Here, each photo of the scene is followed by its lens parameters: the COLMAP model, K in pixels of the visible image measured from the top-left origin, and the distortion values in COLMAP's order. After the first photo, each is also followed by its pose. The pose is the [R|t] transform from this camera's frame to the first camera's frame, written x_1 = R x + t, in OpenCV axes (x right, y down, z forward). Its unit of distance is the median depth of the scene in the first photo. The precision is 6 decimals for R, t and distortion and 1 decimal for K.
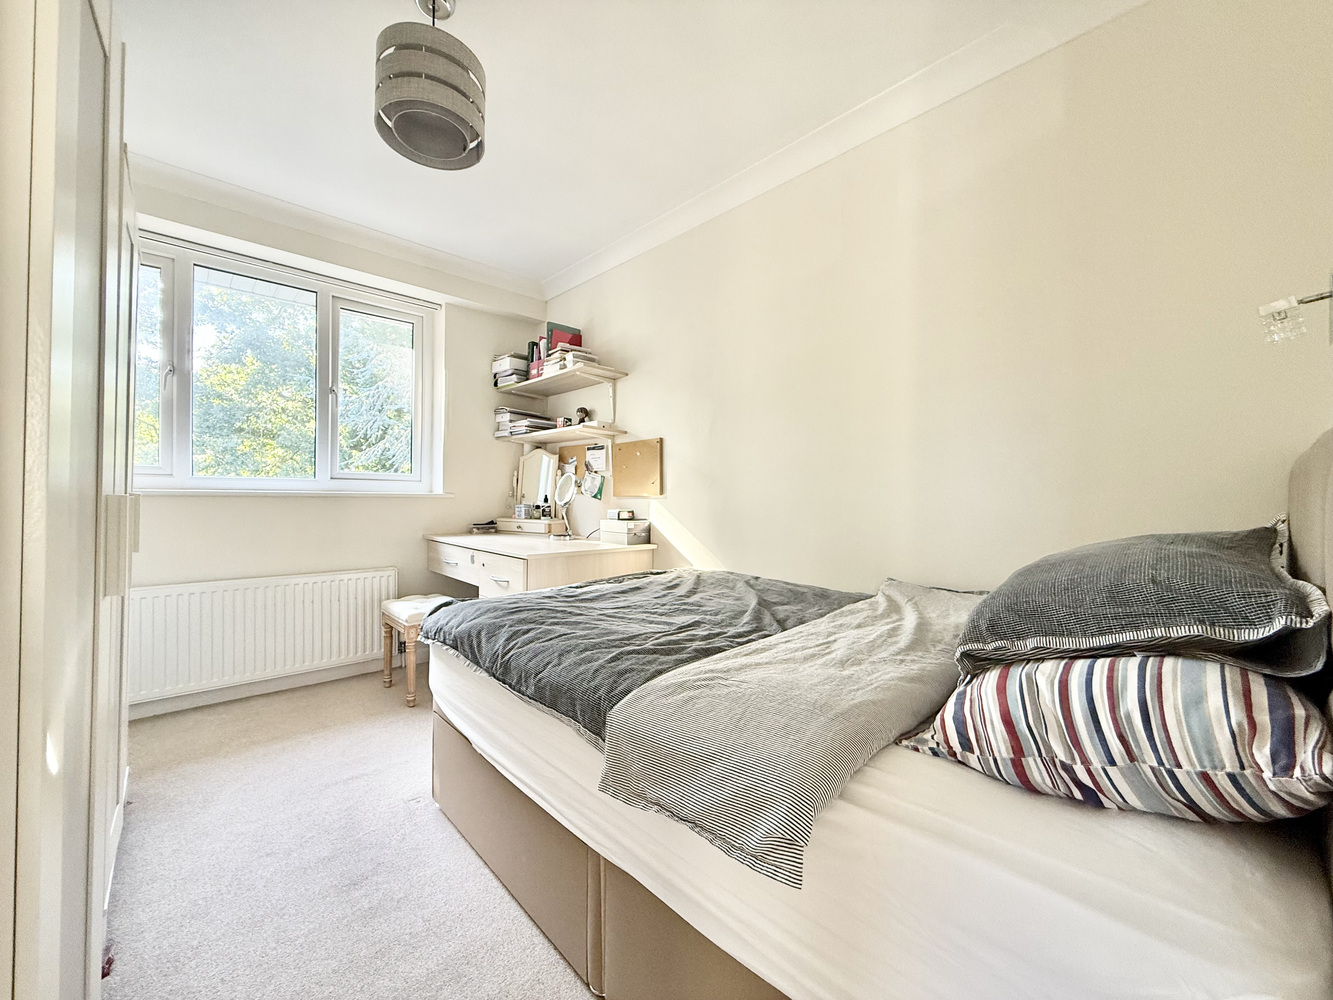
lens RADIAL K [[529.7, 0, 661.8], [0, 529.7, 498.7], [0, 0, 1]] dist [-0.000723, -0.000104]
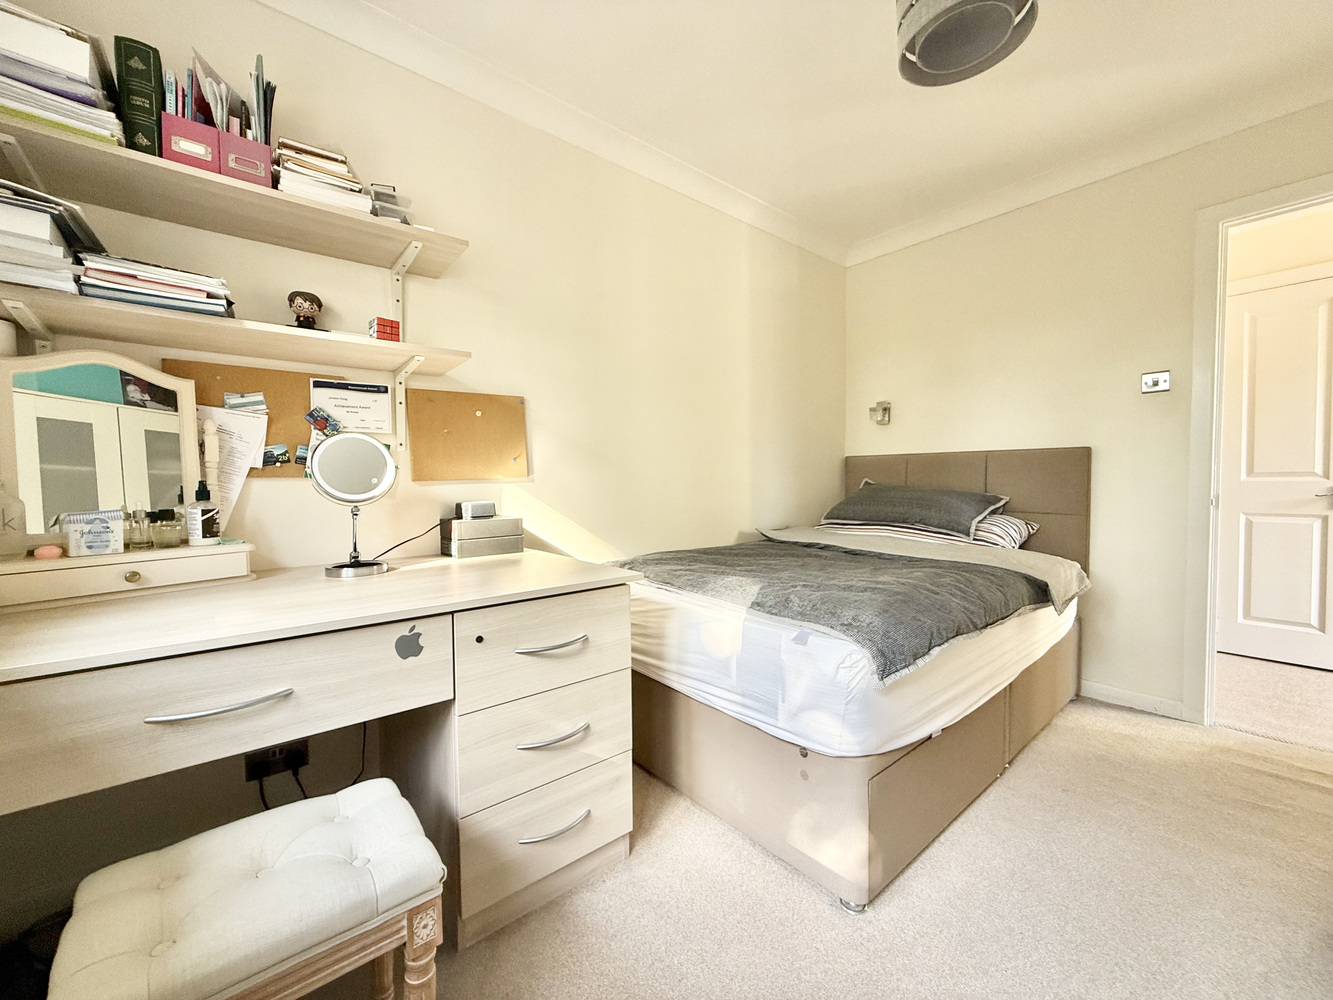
lens RADIAL K [[529.7, 0, 661.8], [0, 529.7, 498.7], [0, 0, 1]] dist [-0.000723, -0.000104]
pose [[0.048681, -0.048963, 0.997614, -0.643874], [0.012420, 0.998750, 0.048412, -0.009225], [-0.998737, 0.010033, 0.049229, 0.696135]]
